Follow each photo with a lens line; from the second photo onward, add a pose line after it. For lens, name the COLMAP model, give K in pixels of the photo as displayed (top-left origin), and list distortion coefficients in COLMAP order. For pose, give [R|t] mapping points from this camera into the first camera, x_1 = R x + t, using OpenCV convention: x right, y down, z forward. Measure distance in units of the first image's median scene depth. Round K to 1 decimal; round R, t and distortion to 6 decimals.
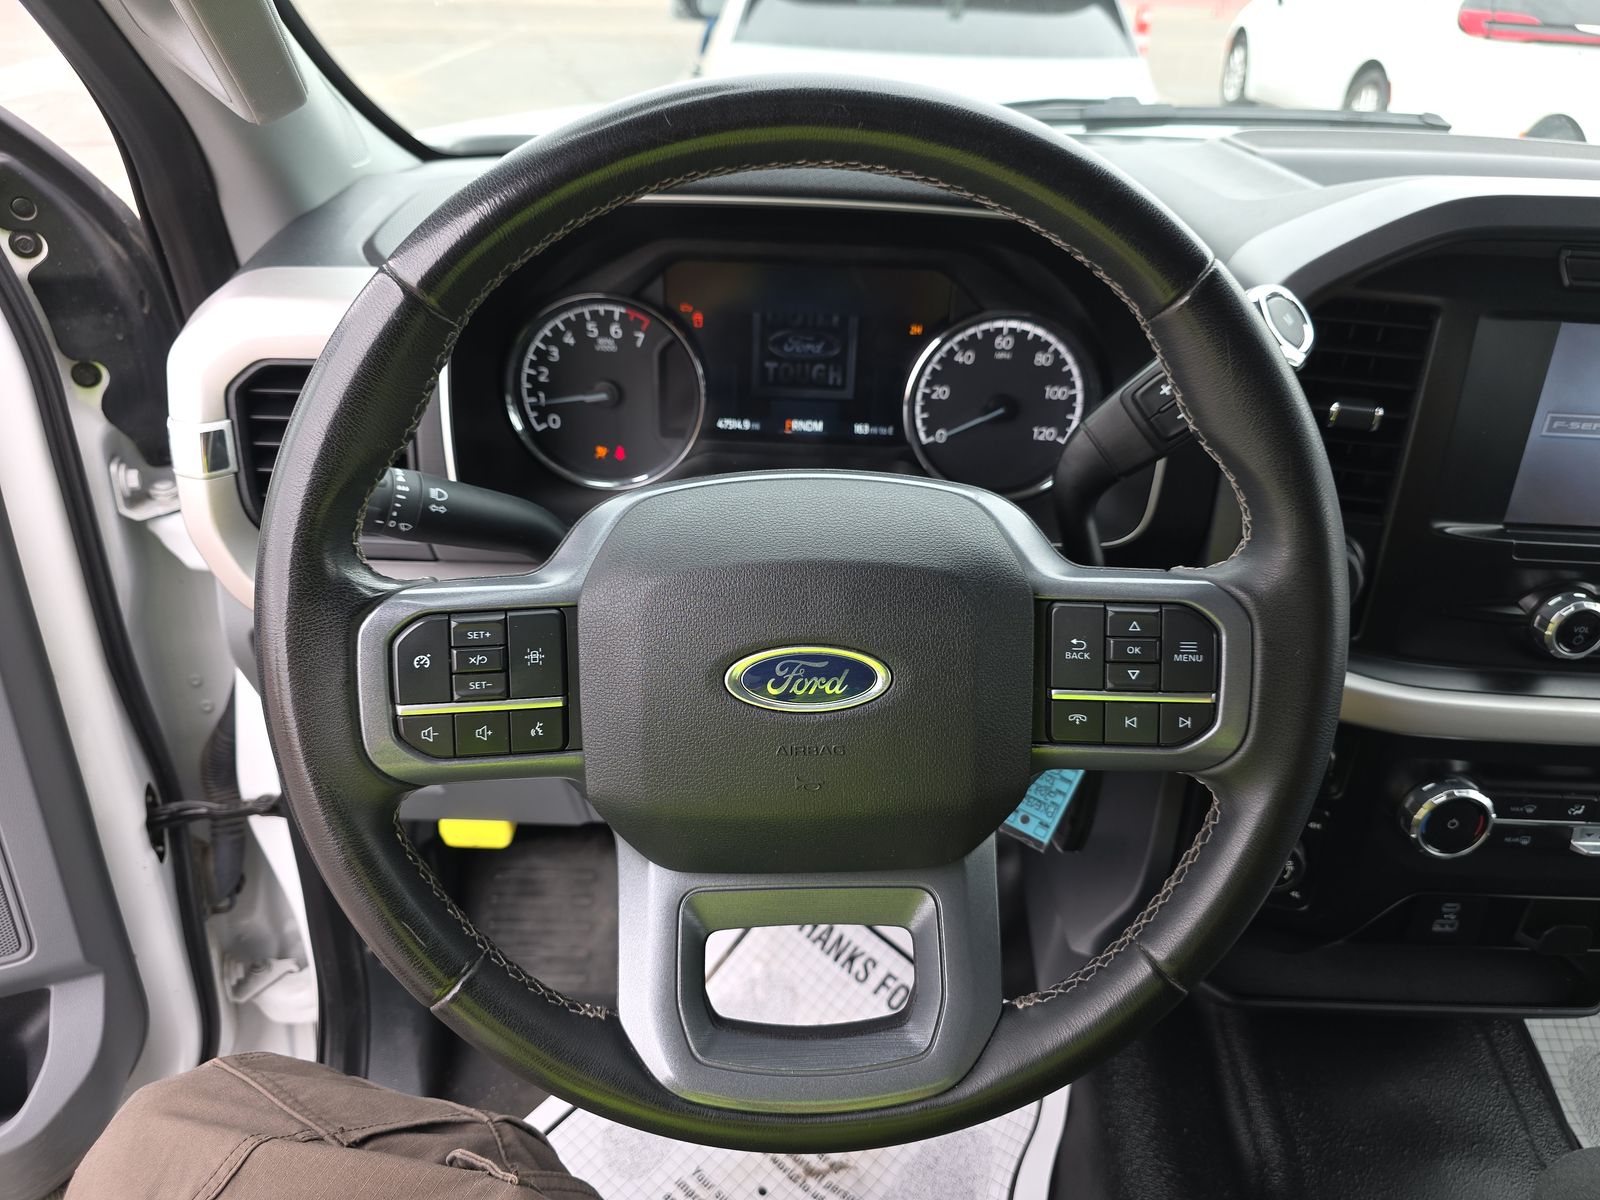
lens RADIAL K [[1054.2, 0, 812.2], [0, 1054.2, 593.1], [0, 0, 1]] dist [0.002737, -0.010543]
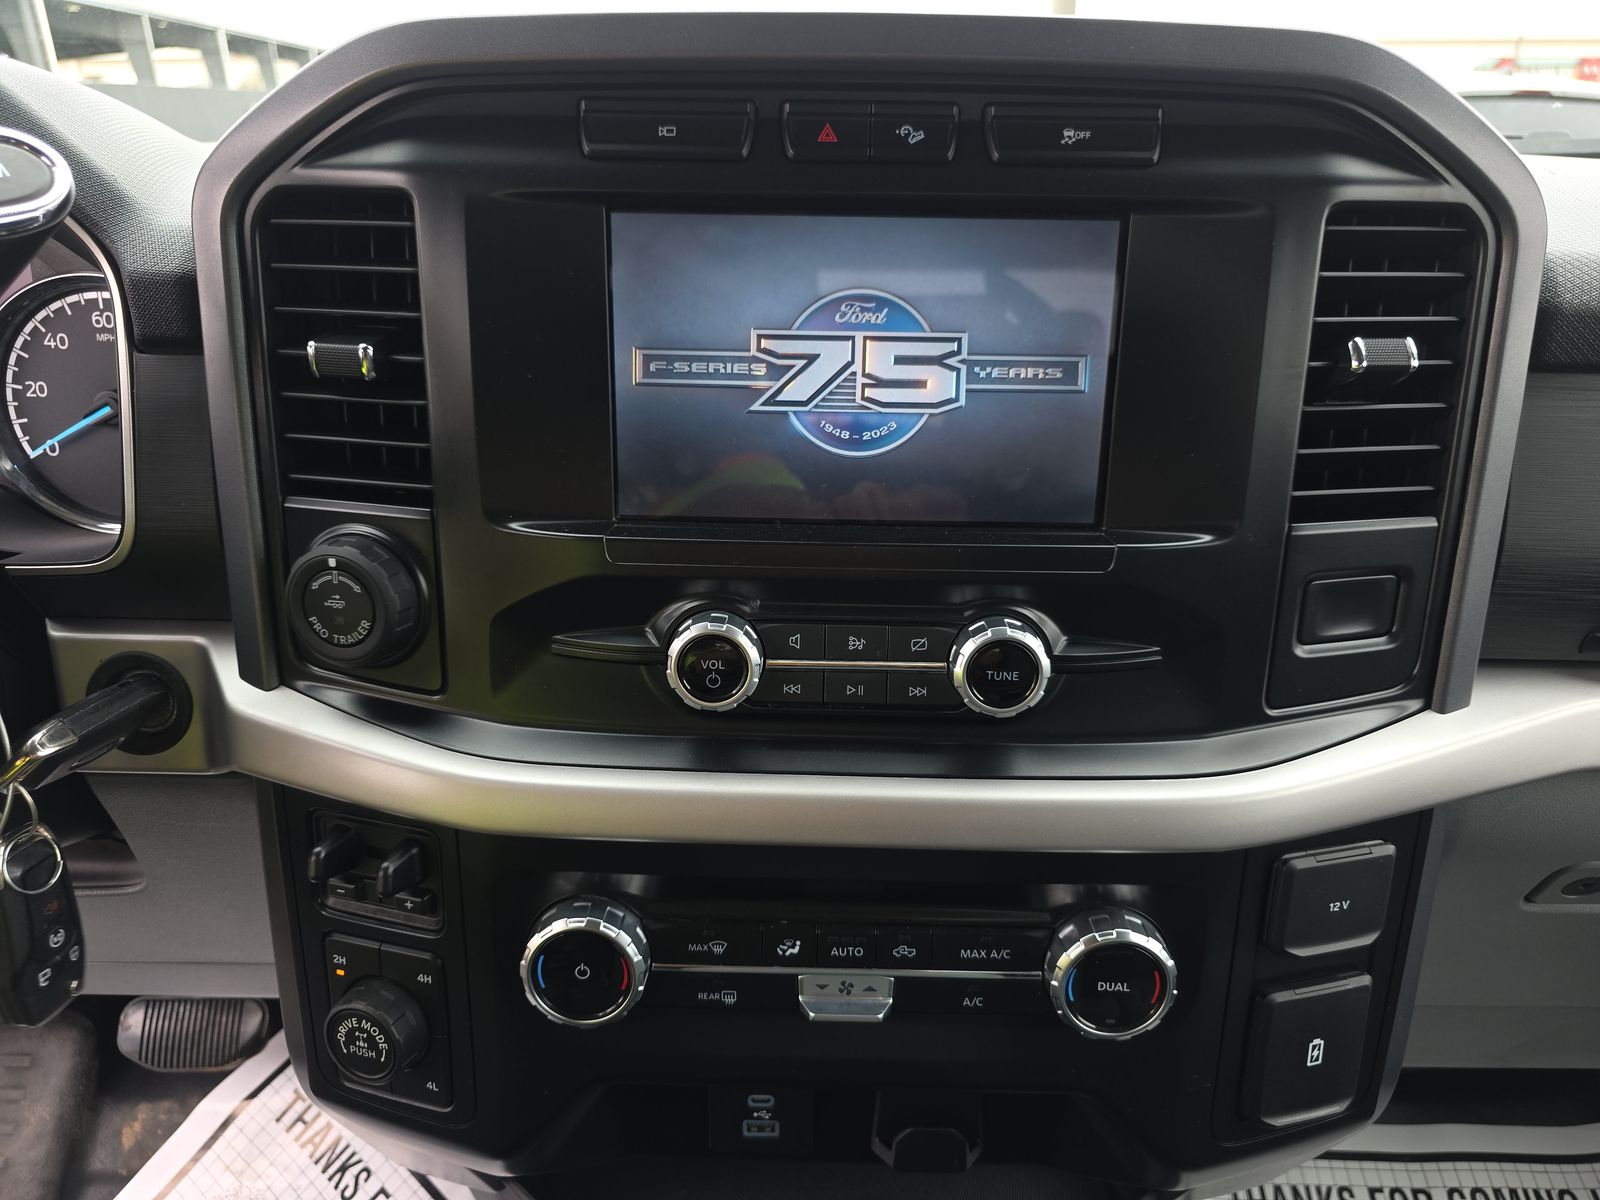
lens RADIAL K [[1054.2, 0, 804.5], [0, 1054.2, 595.7], [0, 0, 1]] dist [0.002737, -0.010543]
pose [[0.999712, -0.020628, -0.012236, 0.682976], [0.018638, 0.989254, -0.145015, 0.076361], [0.015096, 0.144745, 0.989354, 0.286168]]
